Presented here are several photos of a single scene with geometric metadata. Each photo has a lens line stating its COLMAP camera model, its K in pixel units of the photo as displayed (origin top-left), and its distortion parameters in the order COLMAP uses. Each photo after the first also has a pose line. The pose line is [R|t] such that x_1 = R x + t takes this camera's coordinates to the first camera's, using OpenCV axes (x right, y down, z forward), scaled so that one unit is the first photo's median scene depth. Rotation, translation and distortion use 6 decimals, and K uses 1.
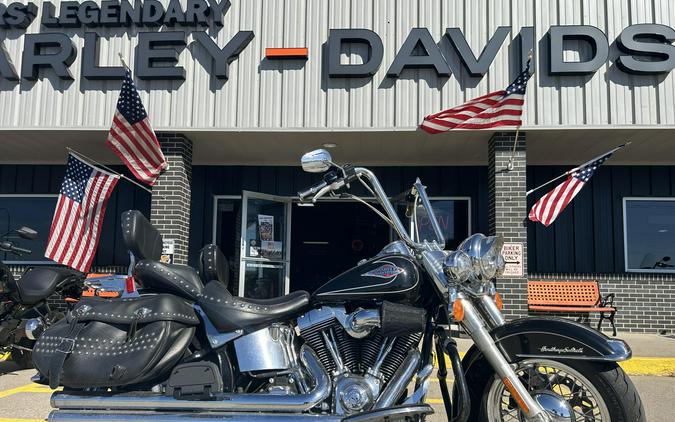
lens RADIAL K [[510.2, 0, 343.1], [0, 510.2, 248.8], [0, 0, 1]] dist [0.056020, -0.059055]
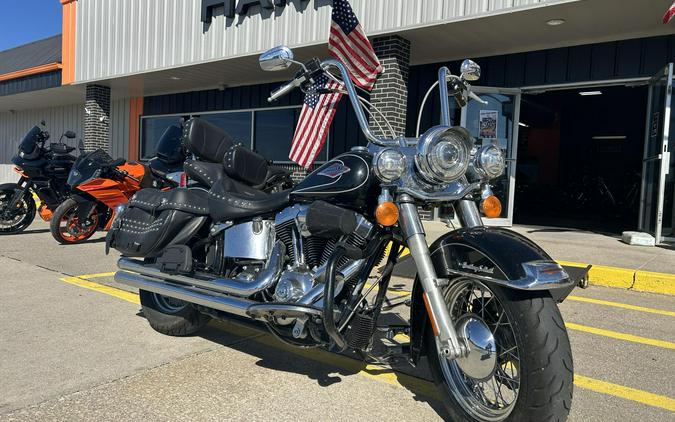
lens RADIAL K [[510.2, 0, 341.8], [0, 510.2, 211.5], [0, 0, 1]] dist [0.056020, -0.059055]
pose [[0.830423, 0.049917, -0.554893, 0.183411], [0.018839, 0.992893, 0.117513, 0.002862], [0.556815, -0.108039, 0.823580, 0.062271]]
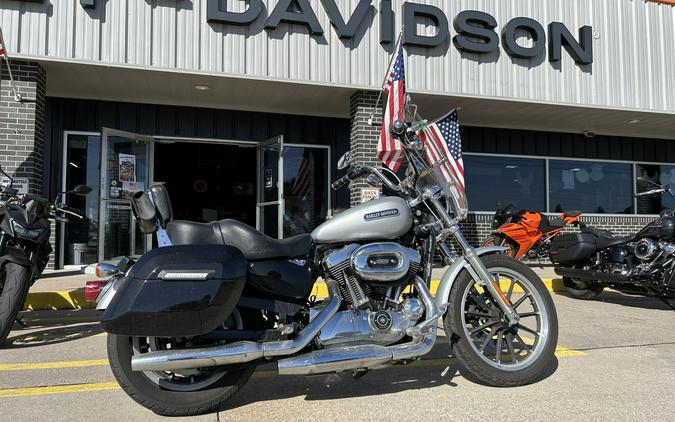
lens RADIAL K [[510.2, 0, 341.3], [0, 510.2, 208.5], [0, 0, 1]] dist [0.056020, -0.059055]
pose [[0.942103, 0.003372, 0.335306, -0.112143], [-0.015799, 0.999285, 0.034342, -0.004818], [-0.334950, -0.037652, 0.941483, -0.054740]]
